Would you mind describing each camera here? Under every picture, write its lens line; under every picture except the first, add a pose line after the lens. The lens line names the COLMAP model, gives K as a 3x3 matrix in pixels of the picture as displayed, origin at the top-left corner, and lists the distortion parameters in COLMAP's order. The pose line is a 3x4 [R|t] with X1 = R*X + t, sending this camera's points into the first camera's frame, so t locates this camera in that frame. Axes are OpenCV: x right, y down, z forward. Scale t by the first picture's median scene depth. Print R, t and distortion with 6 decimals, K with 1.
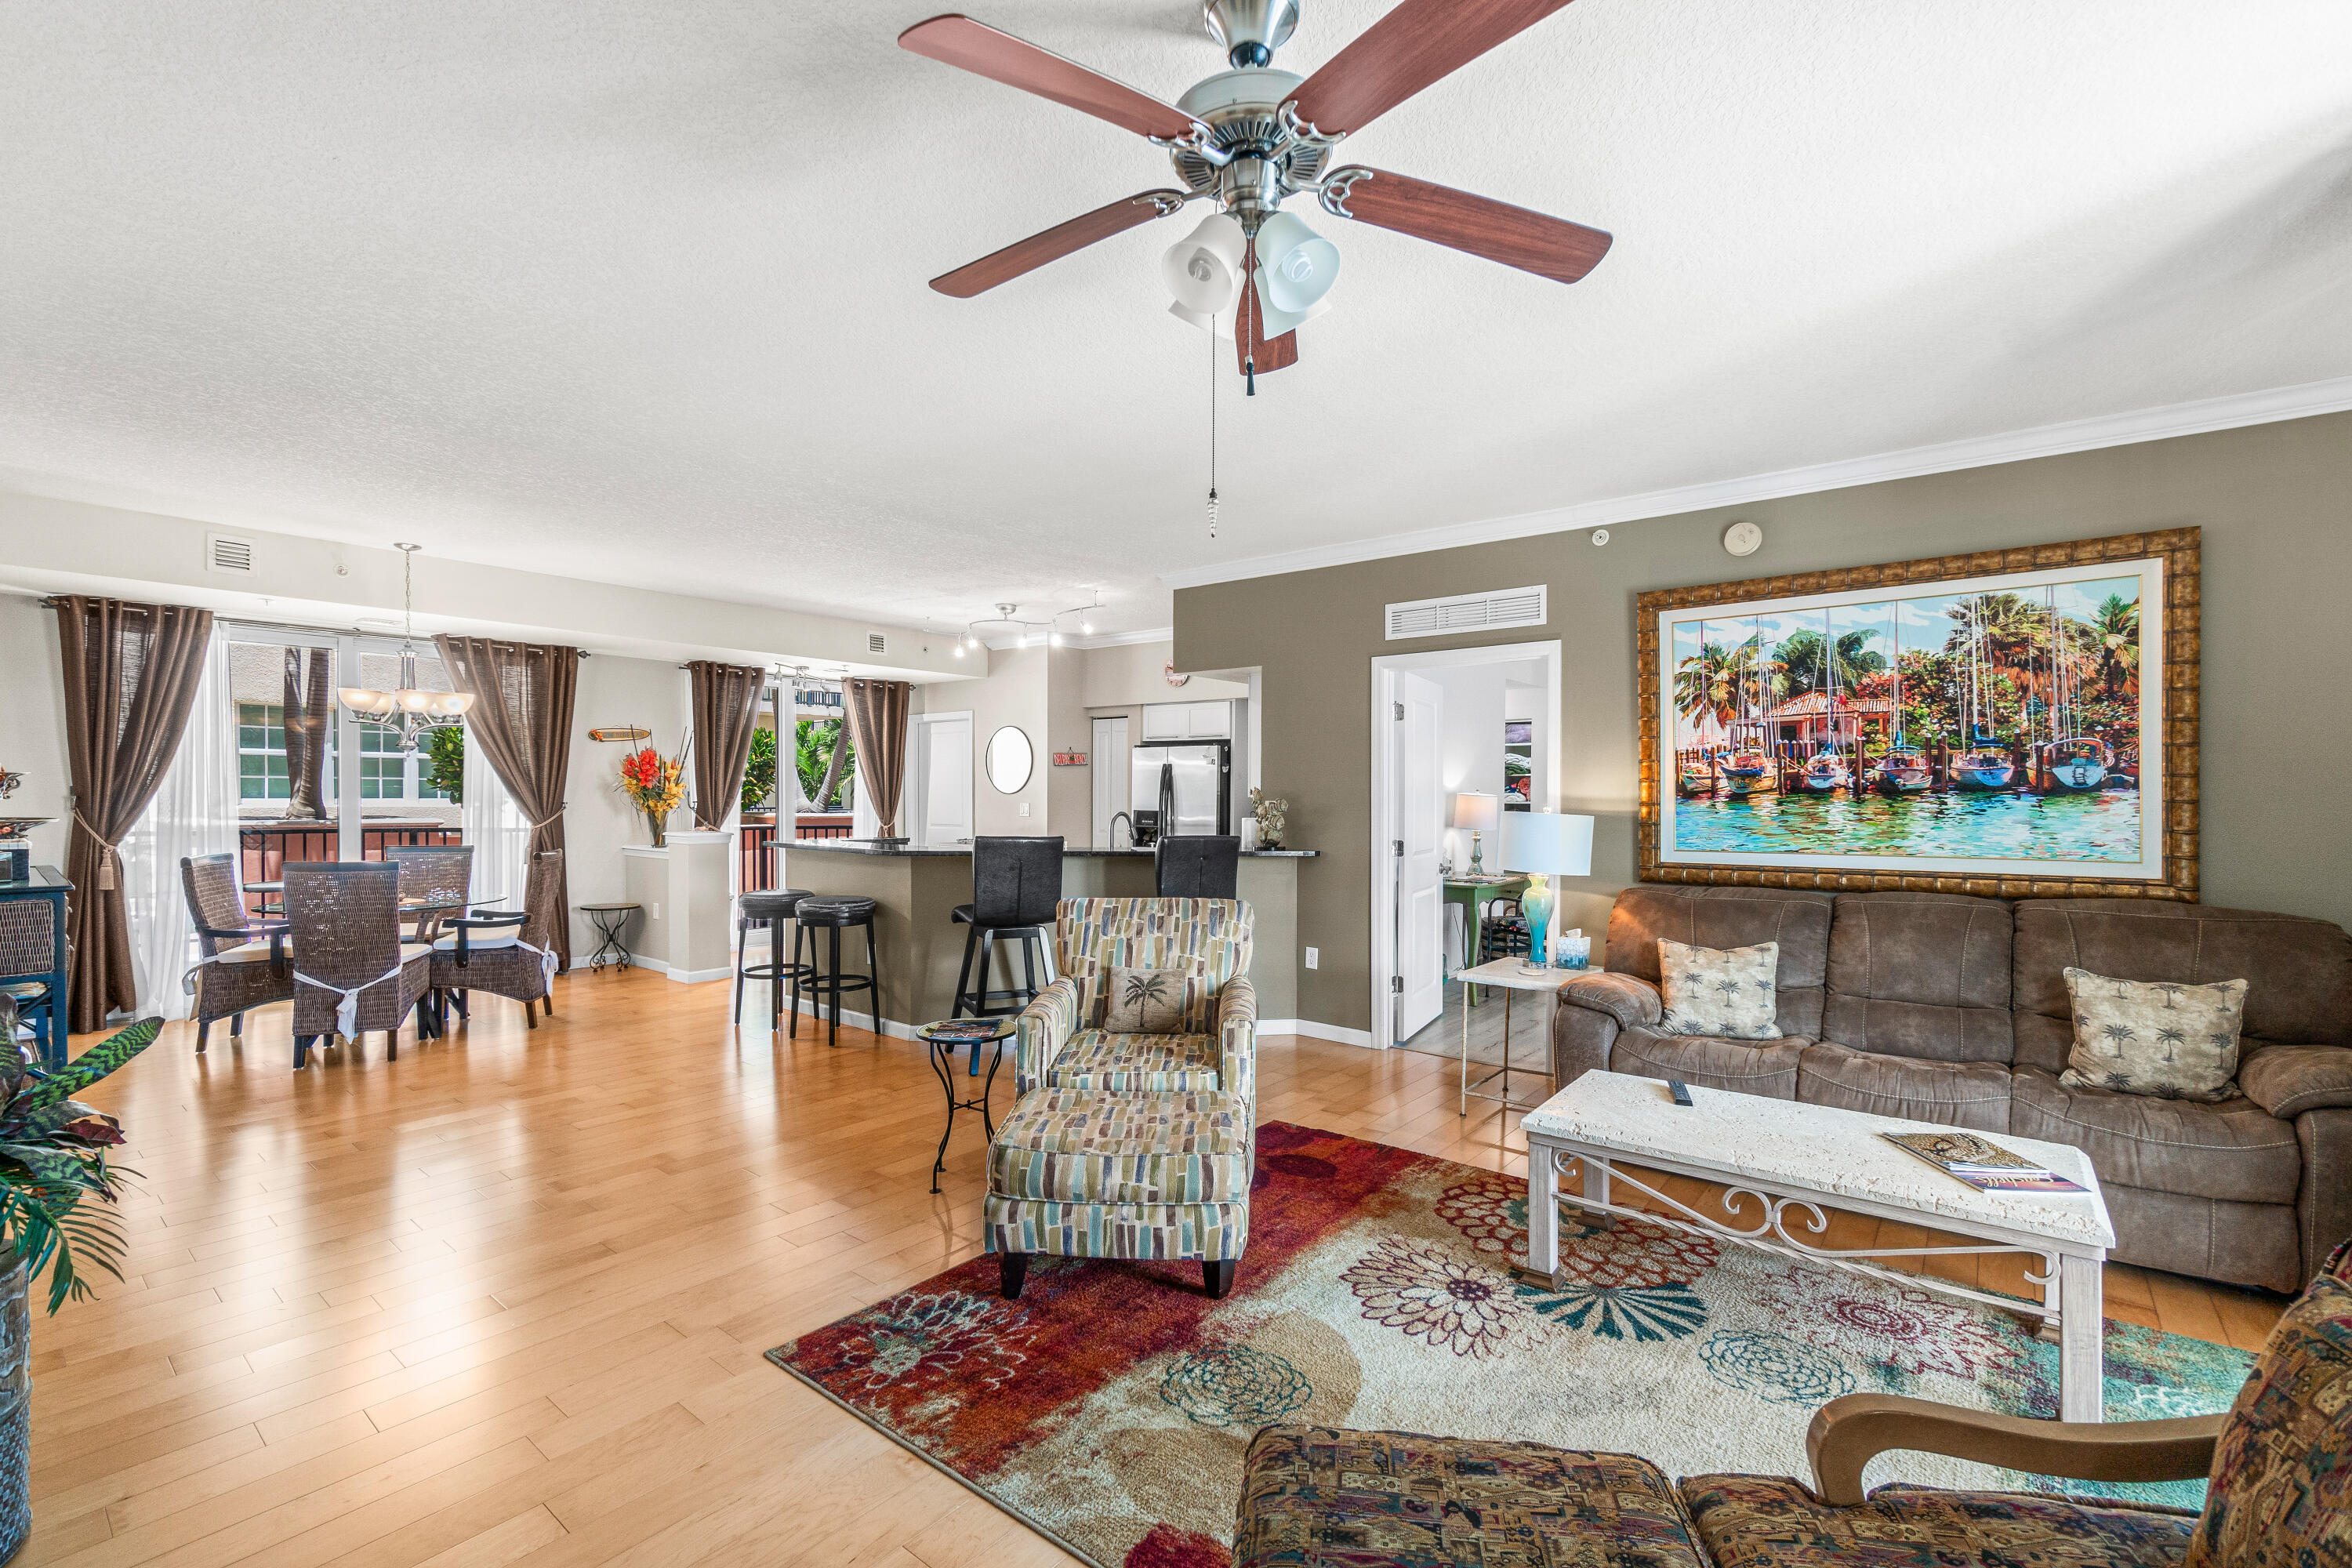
lens RADIAL K [[1009.5, 0, 1176.0], [0, 1009.5, 784.0], [0, 0, 1]] dist [0.001036, 0.000026]
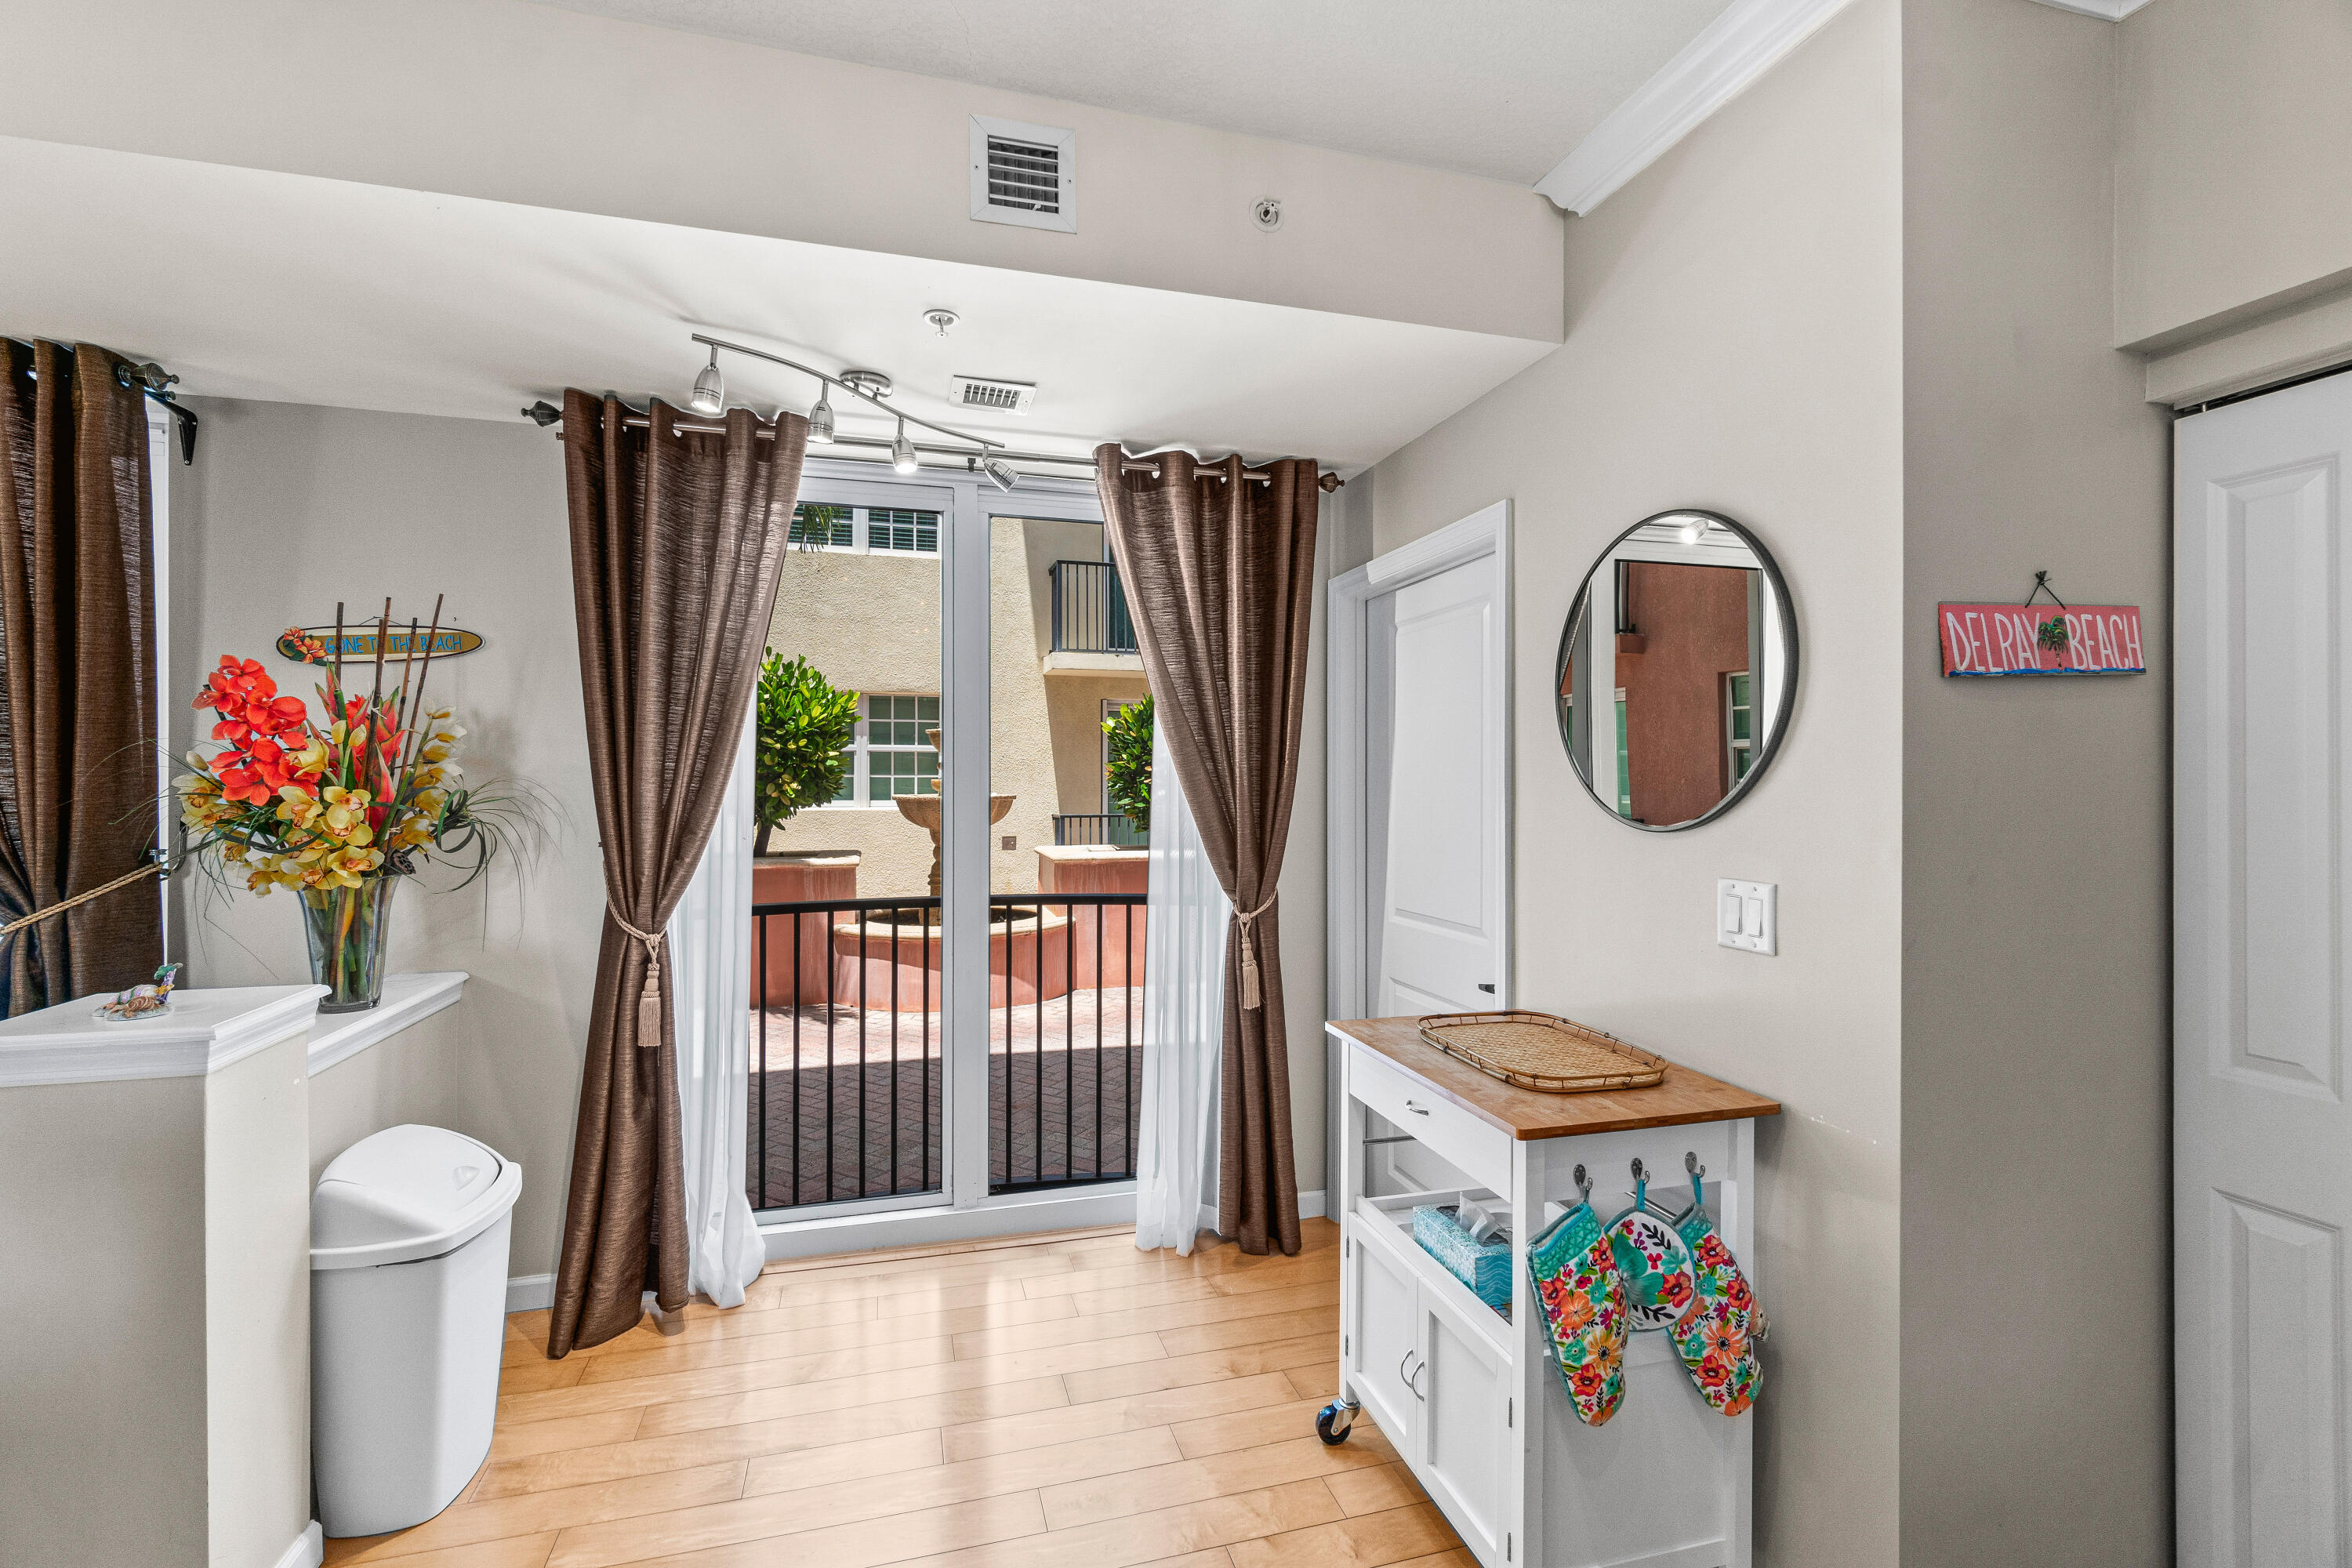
lens RADIAL K [[1053.0, 0, 1176.6], [0, 1053.0, 804.2], [0, 0, 1]] dist [0.001045, 0.000464]
pose [[0.810872, 0.009550, -0.585145, -0.145351], [0.005868, 0.999684, 0.024448, -0.002774], [0.585194, -0.023258, 0.810560, 0.953320]]
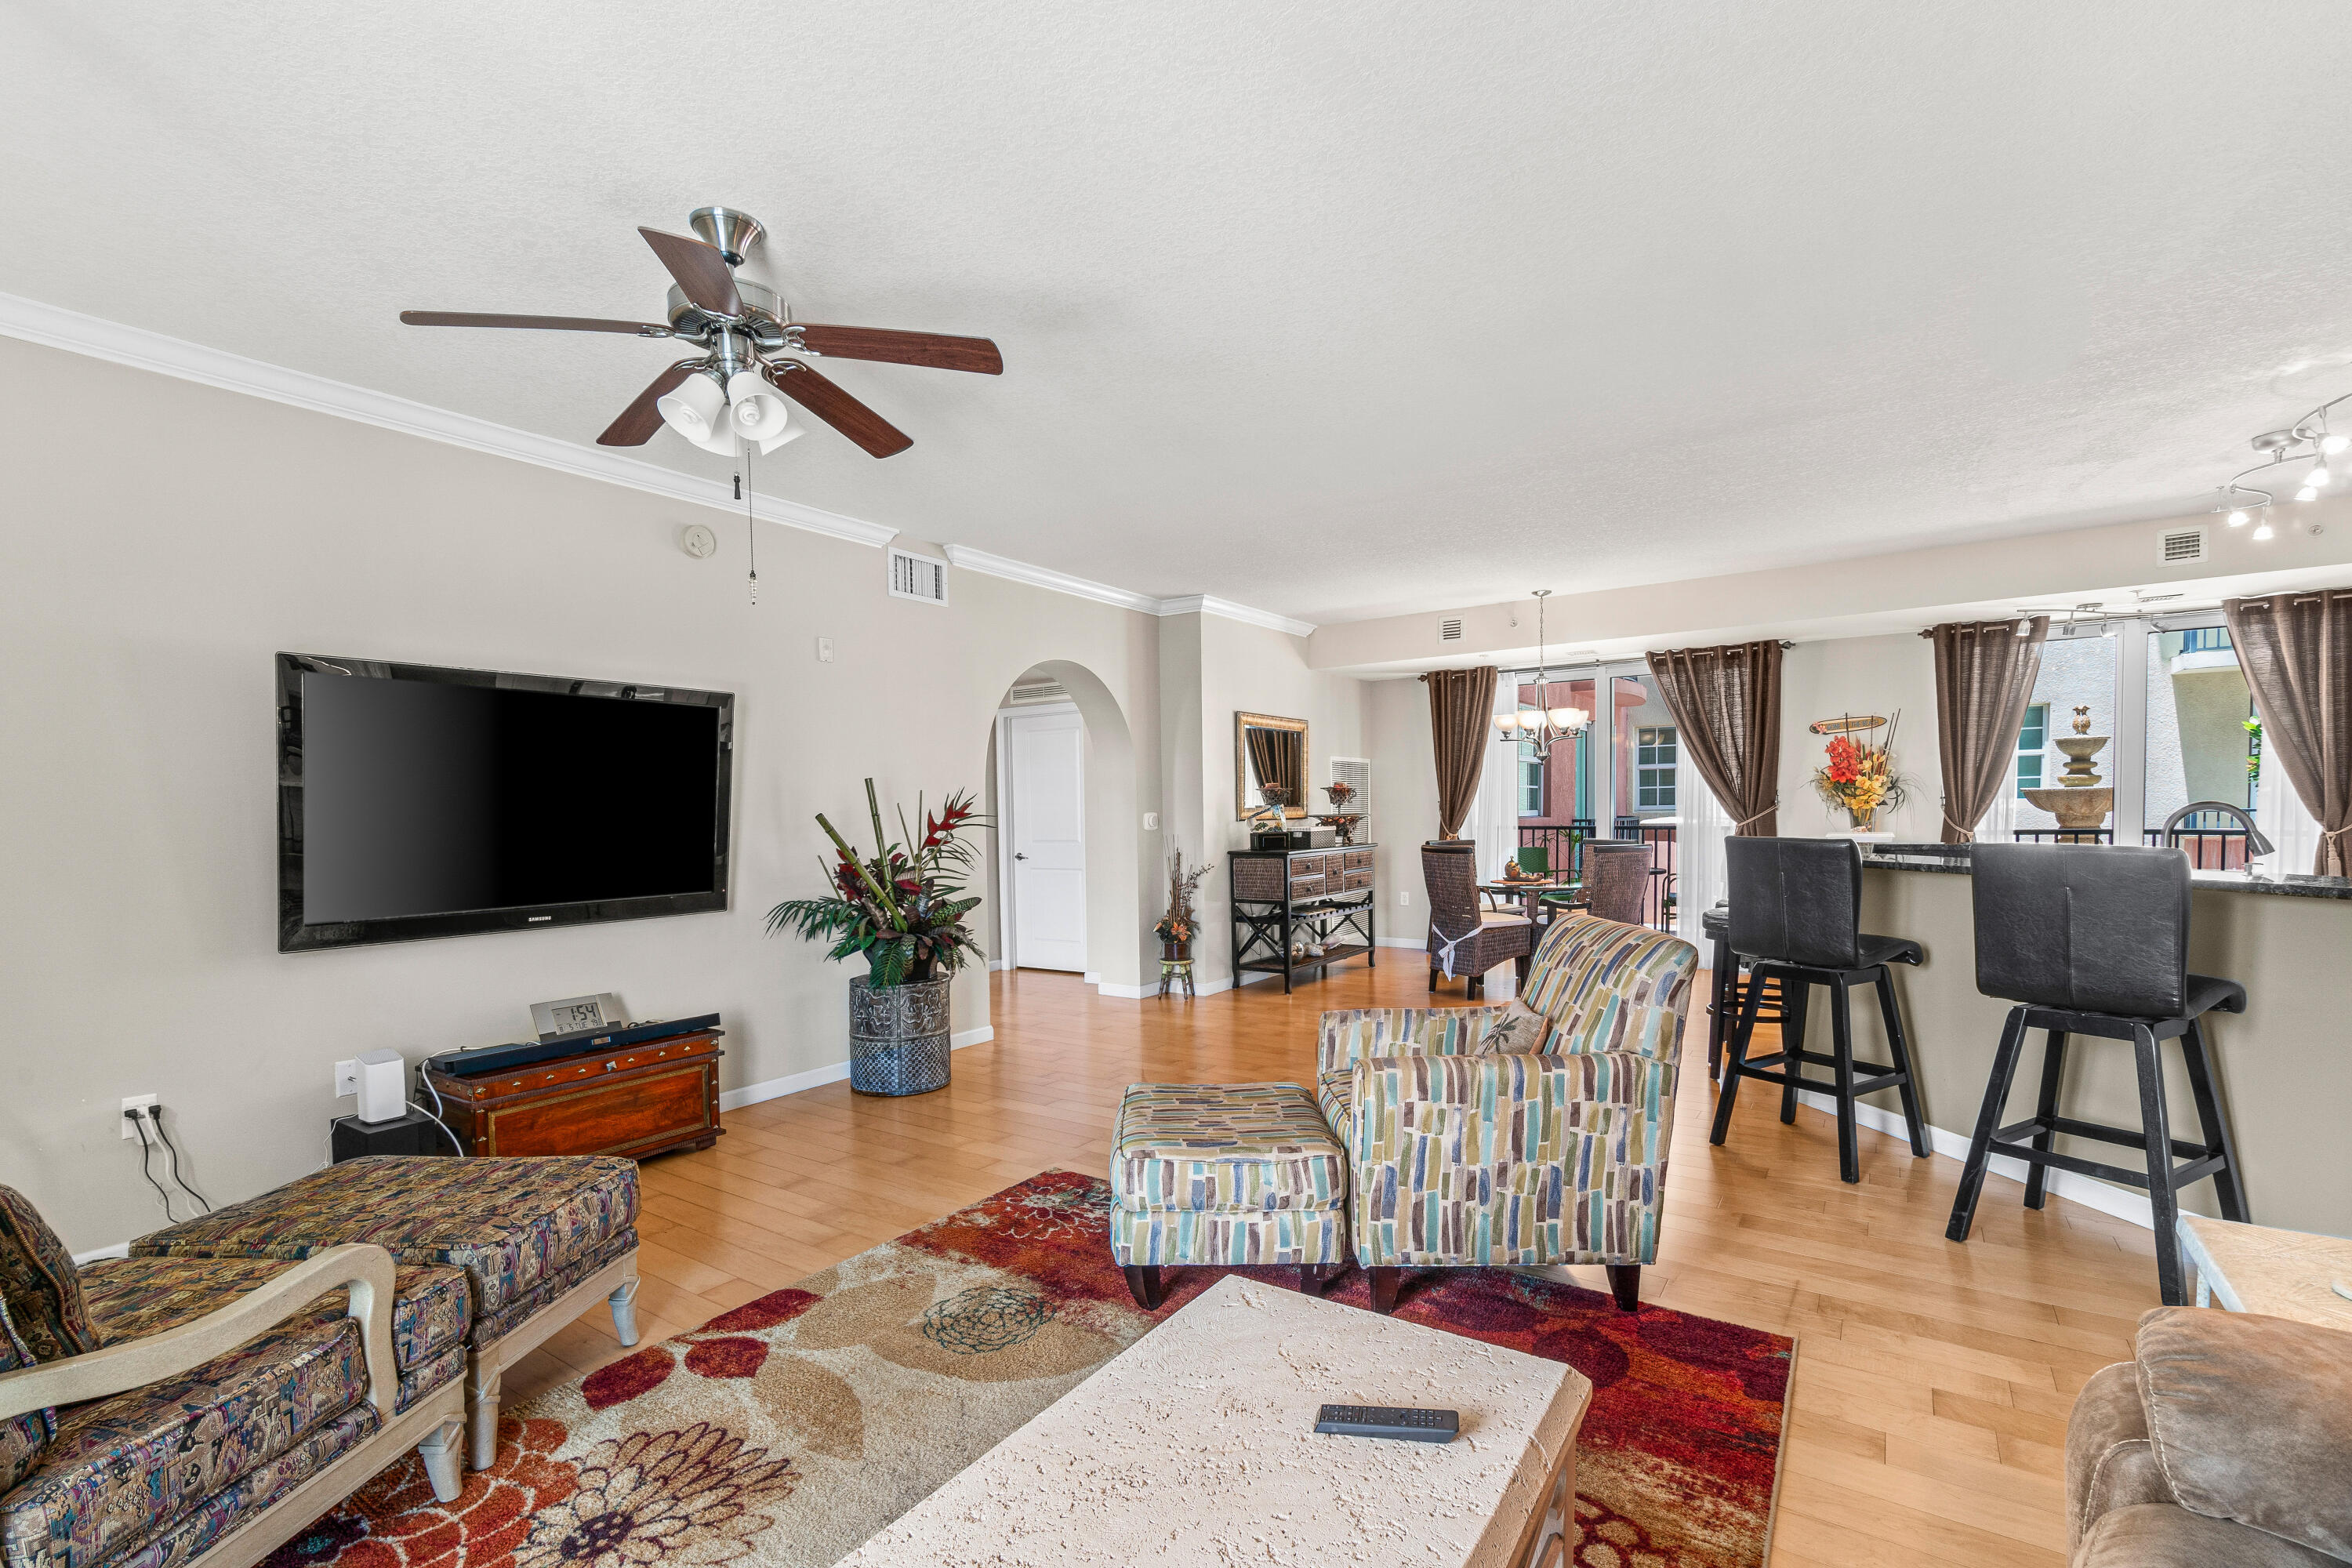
lens RADIAL K [[1053.0, 0, 1176.6], [0, 1053.0, 804.2], [0, 0, 1]] dist [0.001045, 0.000464]
pose [[0.079393, -0.010106, -0.996792, 0.376060], [0.027491, 0.999590, -0.007945, 0.015388], [0.996464, -0.026772, 0.079639, 0.347711]]
